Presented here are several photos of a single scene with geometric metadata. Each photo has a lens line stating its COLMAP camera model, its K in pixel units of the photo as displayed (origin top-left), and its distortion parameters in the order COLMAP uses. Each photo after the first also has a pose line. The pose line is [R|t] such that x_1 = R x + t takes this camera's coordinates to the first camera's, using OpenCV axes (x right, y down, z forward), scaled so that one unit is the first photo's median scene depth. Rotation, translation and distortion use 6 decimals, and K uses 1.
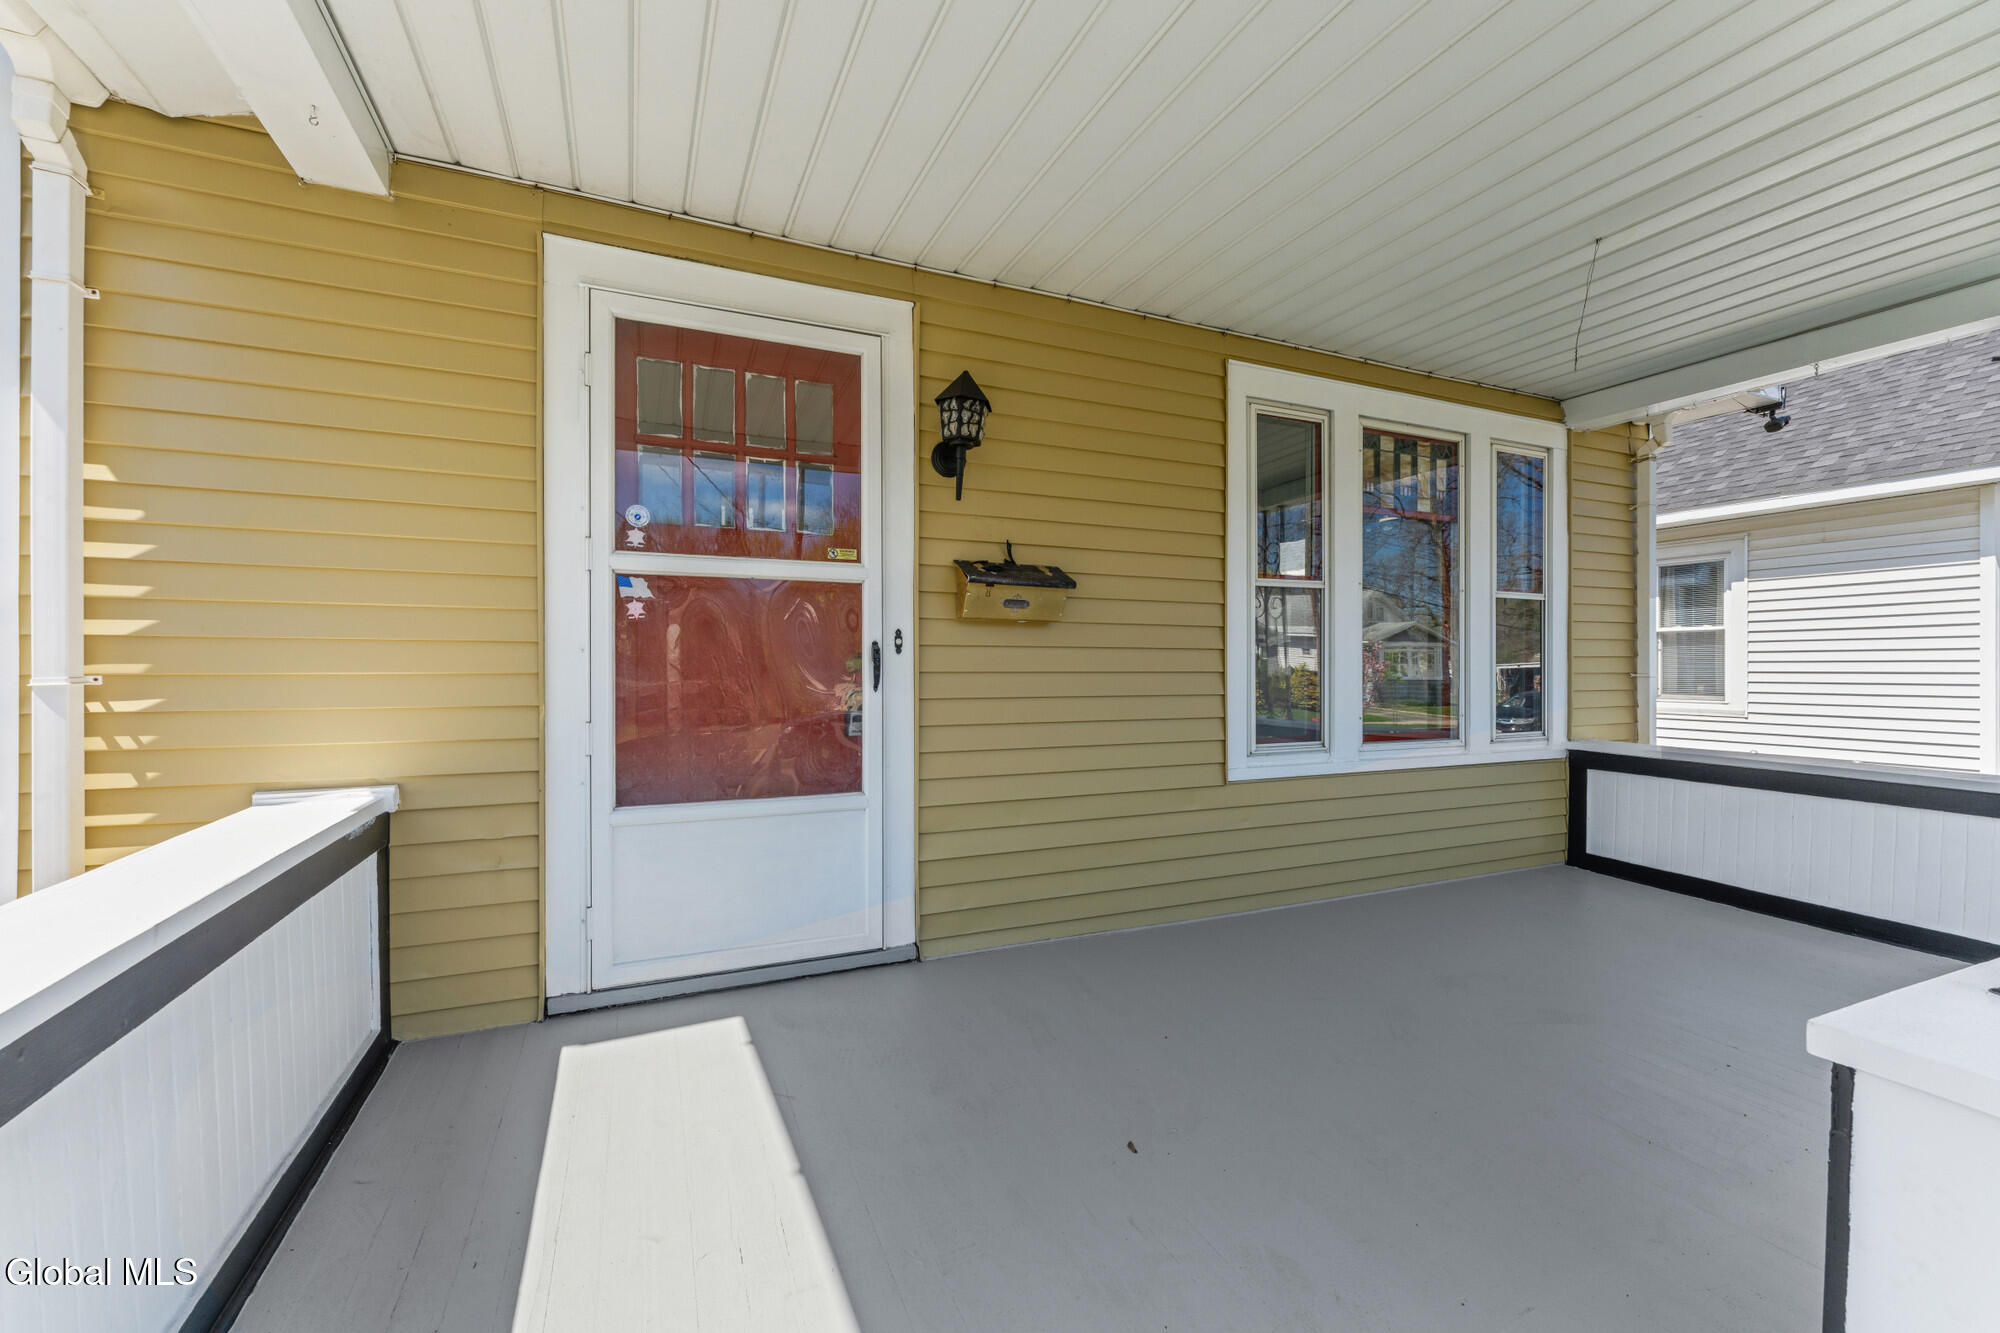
lens RADIAL K [[815.0, 0, 999.6], [0, 815.0, 674.1], [0, 0, 1]] dist [0.001385, -0.001741]
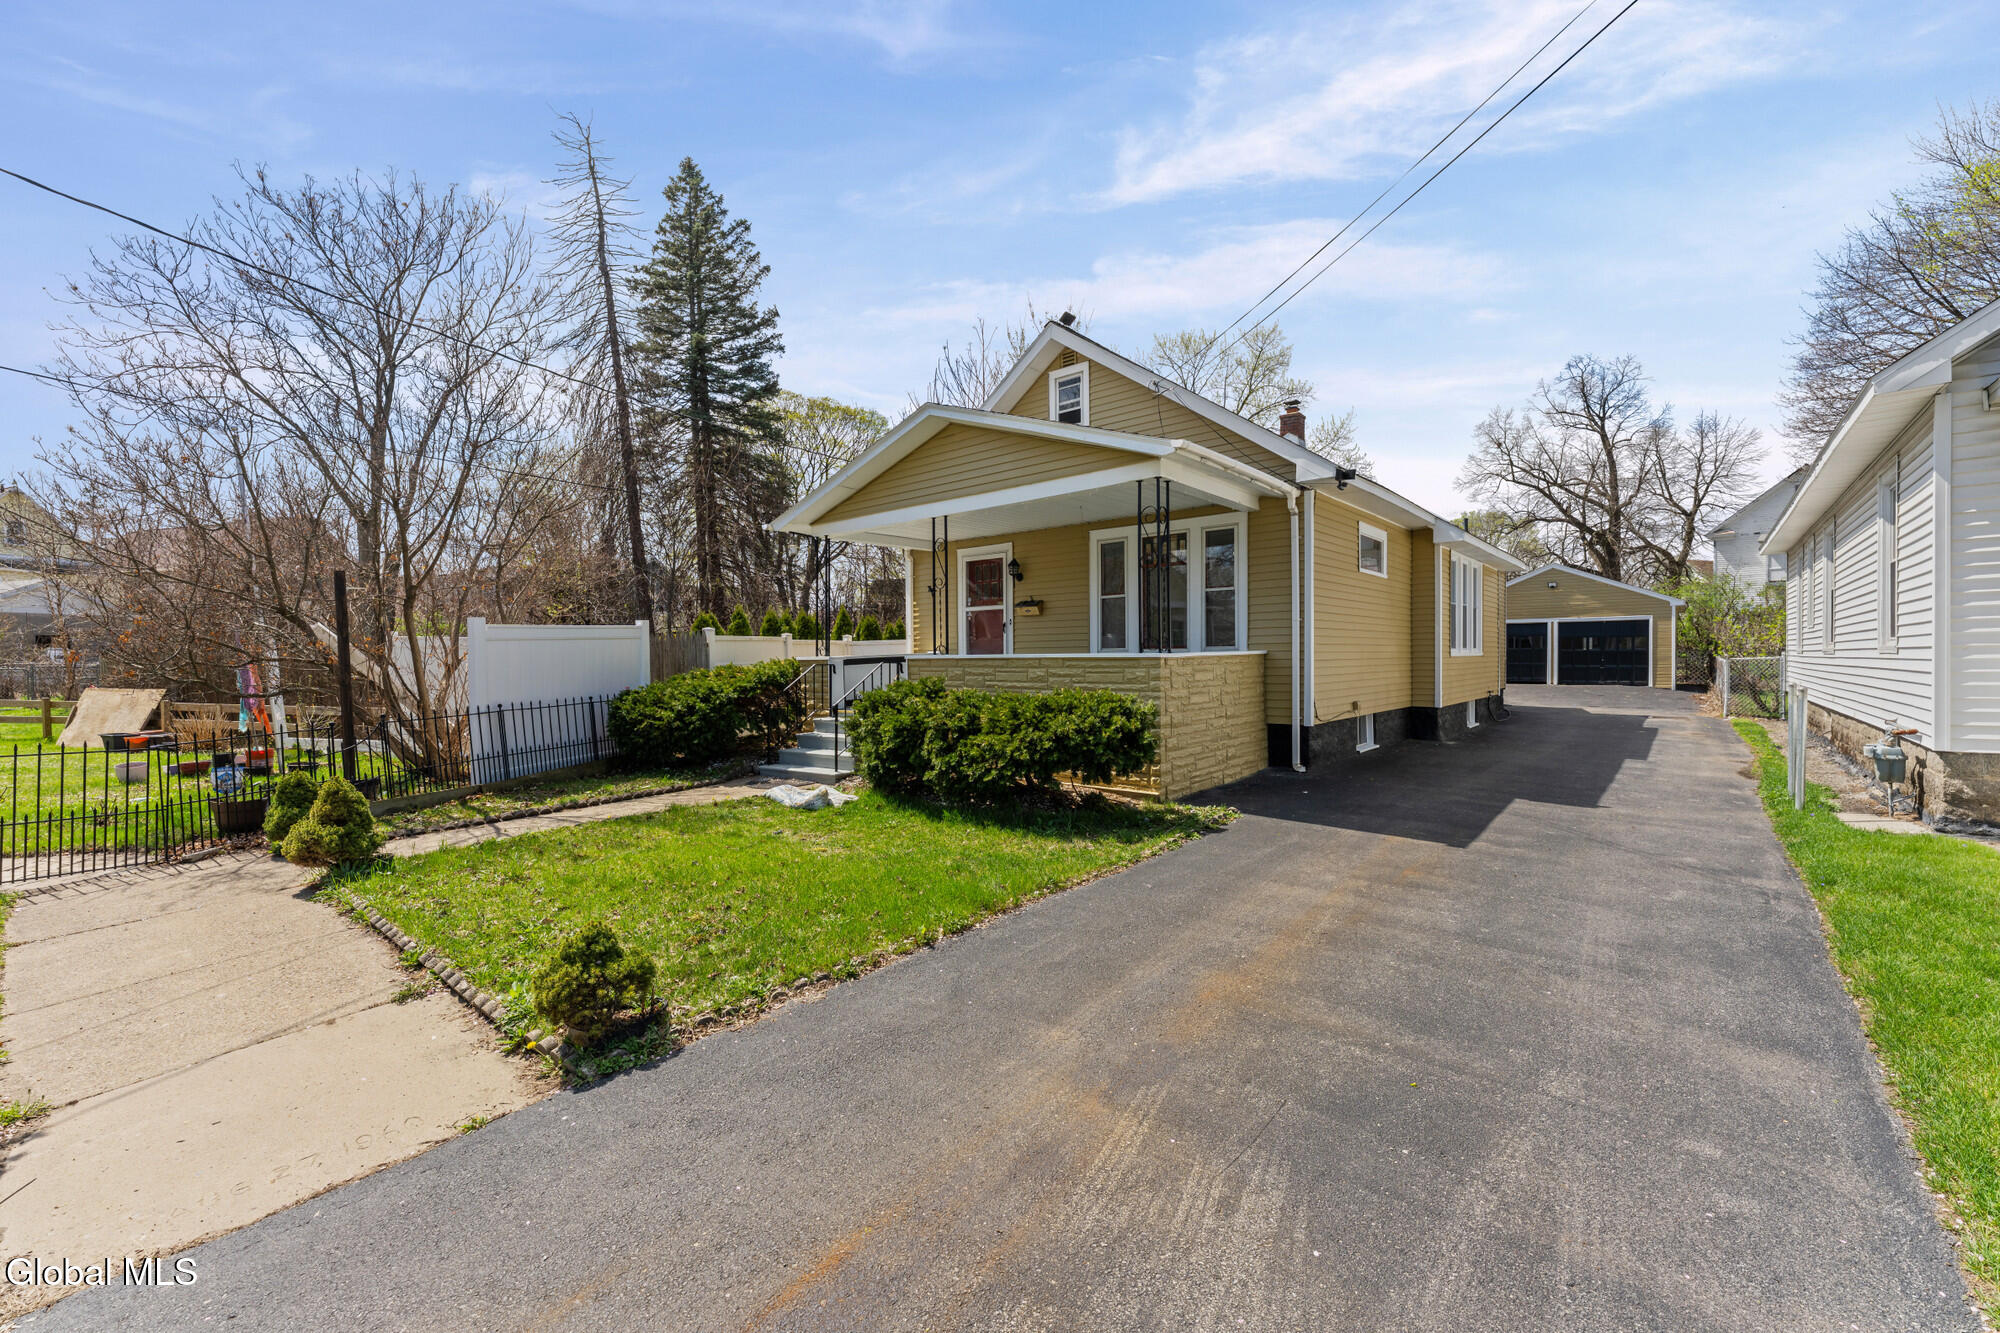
lens RADIAL K [[815.0, 0, 1007.9], [0, 815.0, 664.3], [0, 0, 1]] dist [0.001385, -0.001741]
pose [[0.451028, 0.001240, -0.892509, 3.642904], [0.005766, 0.999974, 0.004303, 0.161737], [0.892491, -0.007087, 0.451009, -0.928925]]
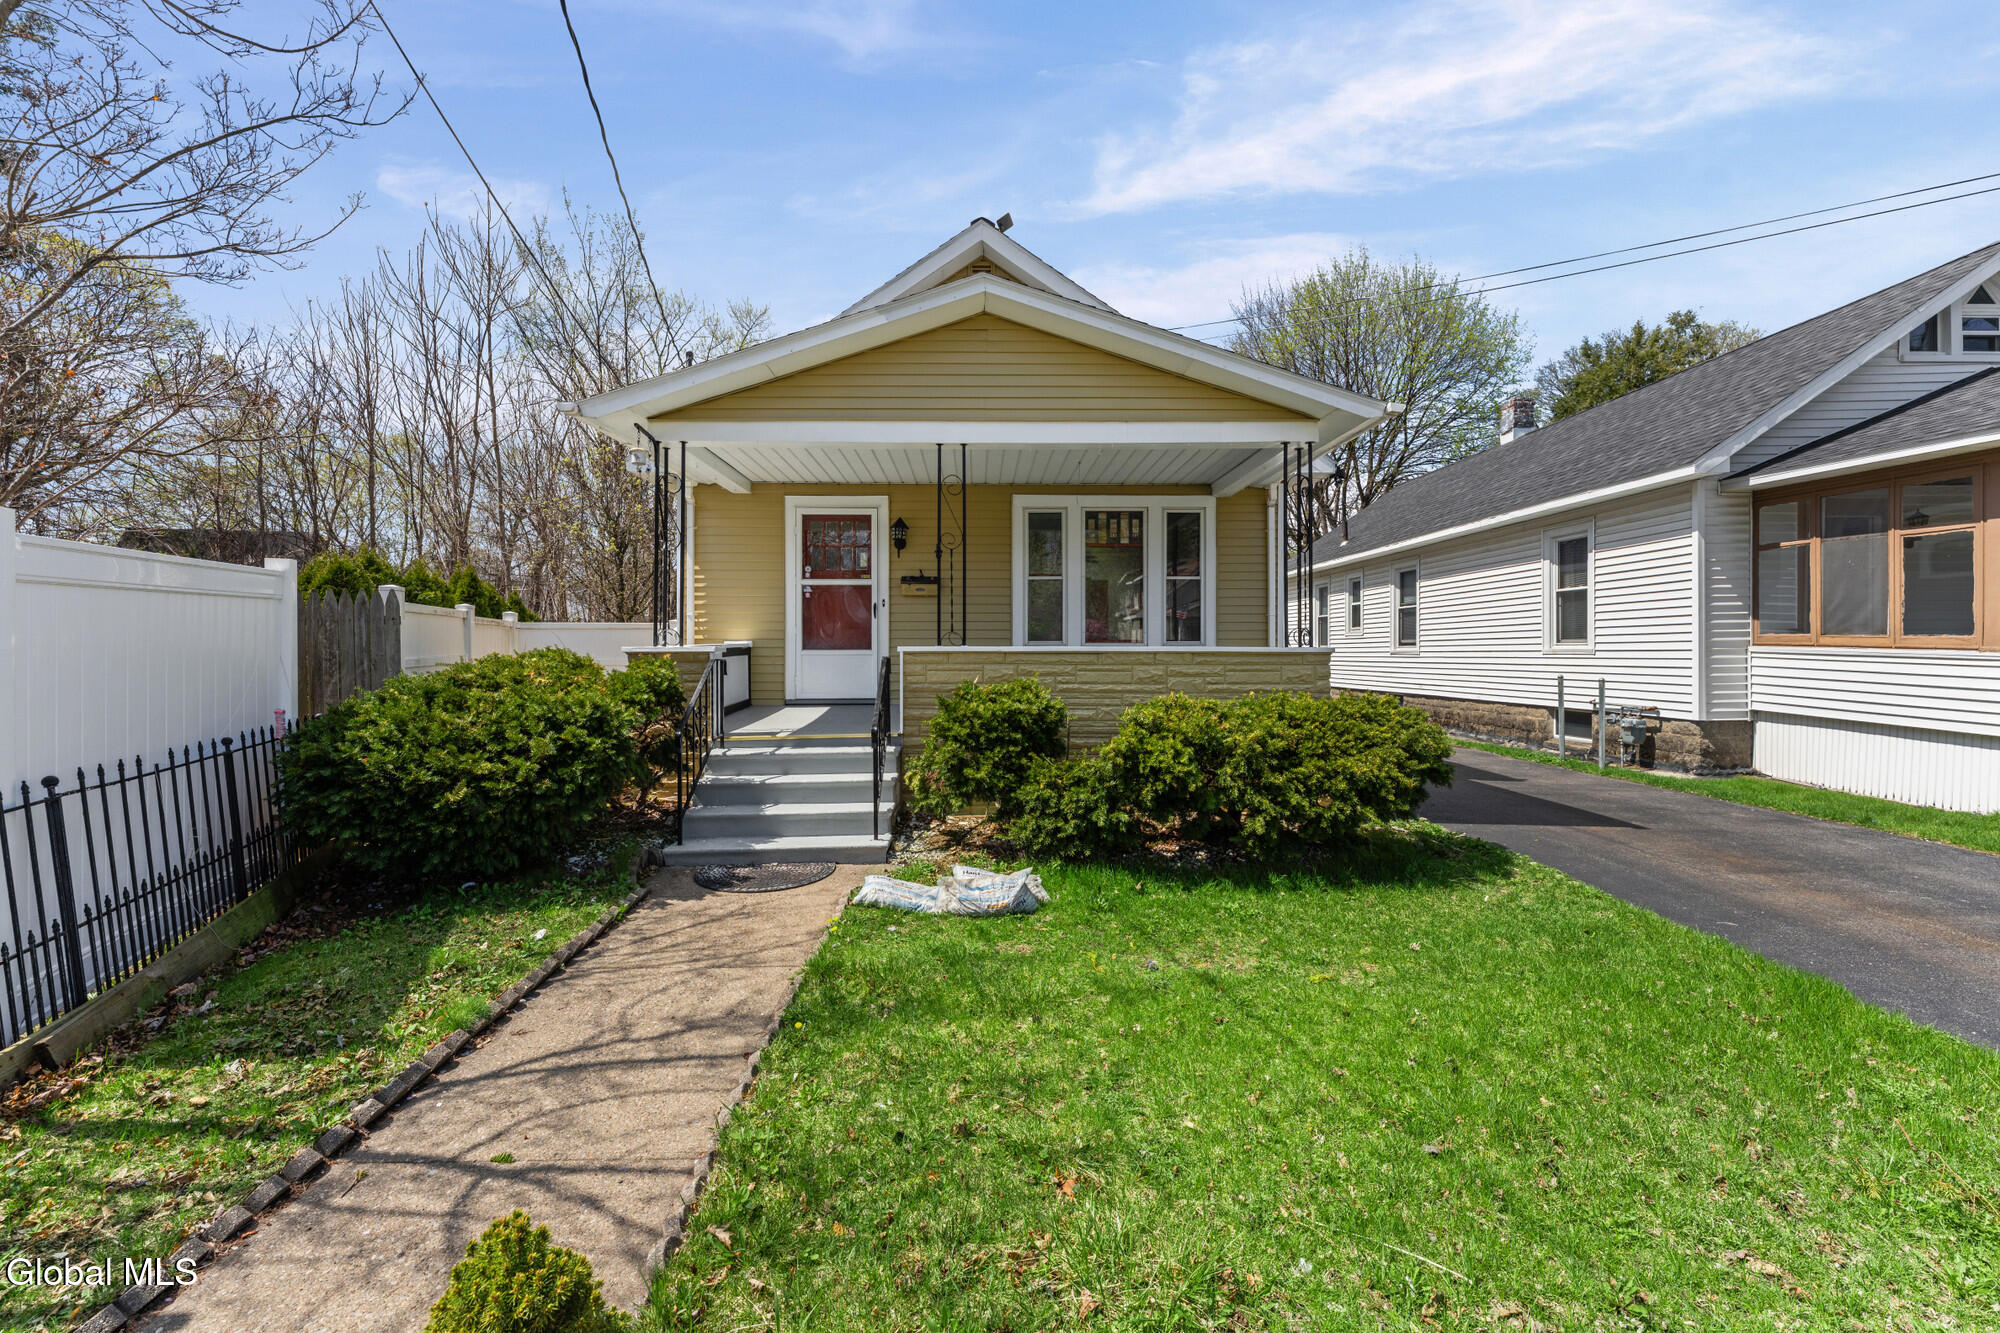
lens RADIAL K [[815.0, 0, 1000.5], [0, 815.0, 657.6], [0, 0, 1]] dist [0.001385, -0.001741]
pose [[0.923742, 0.001953, -0.383010, 1.498165], [-0.000868, 0.999995, 0.003005, 0.161228], [0.383014, -0.002443, 0.923739, -1.741165]]
